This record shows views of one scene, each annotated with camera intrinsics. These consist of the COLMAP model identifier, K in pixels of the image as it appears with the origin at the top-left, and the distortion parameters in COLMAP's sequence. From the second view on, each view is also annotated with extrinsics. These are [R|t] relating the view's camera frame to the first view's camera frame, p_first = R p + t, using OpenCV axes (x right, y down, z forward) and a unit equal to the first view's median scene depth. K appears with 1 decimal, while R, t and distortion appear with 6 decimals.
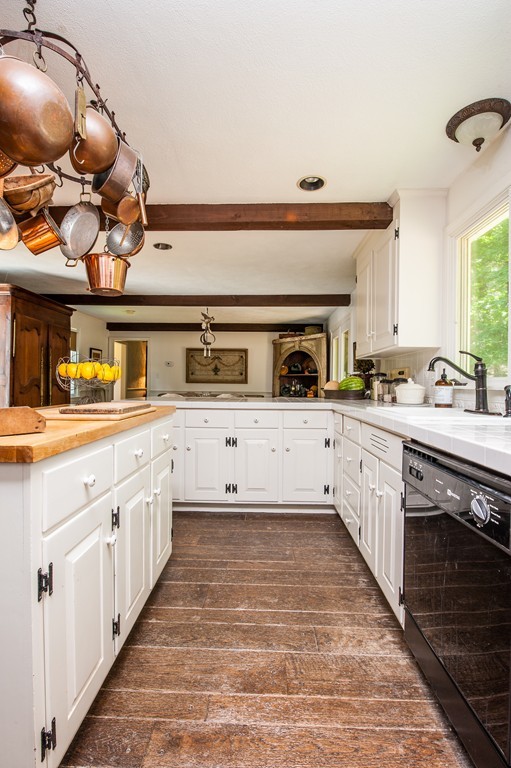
lens RADIAL K [[349.7, 0, 255.5], [0, 349.7, 384.0], [0, 0, 1]] dist [0.000570, -0.000073]
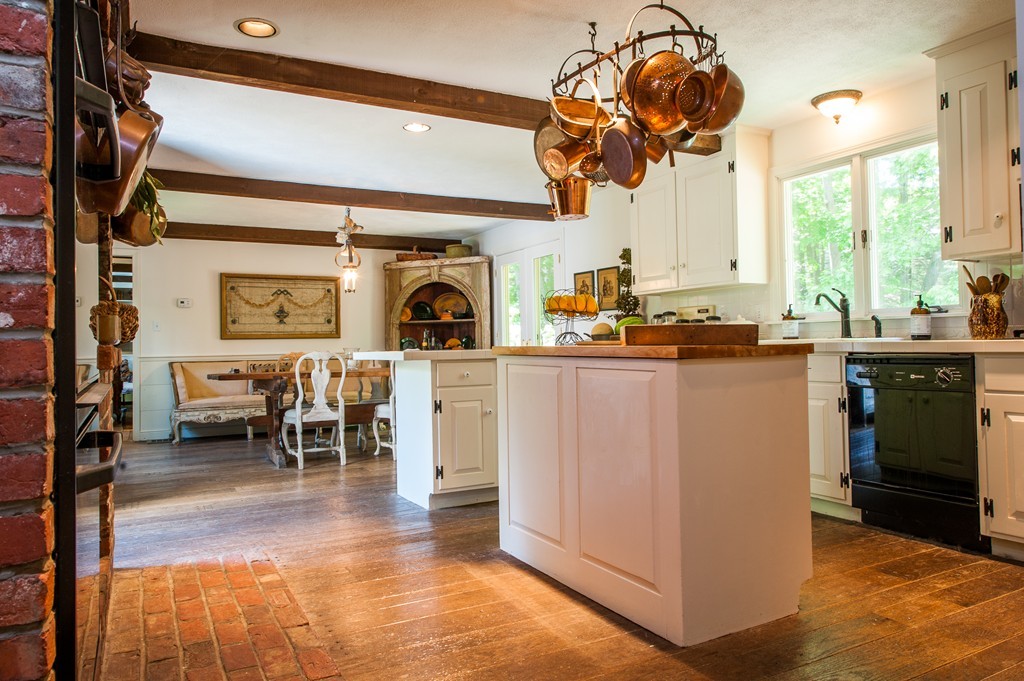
lens RADIAL K [[686.1, 0, 512.0], [0, 686.1, 340.5], [0, 0, 1]] dist [0.003439, -0.000231]
pose [[0.862919, -0.022991, 0.504820, -0.370479], [0.027875, 0.999609, -0.002123, 0.013960], [-0.504574, 0.015904, 0.863222, -0.113277]]
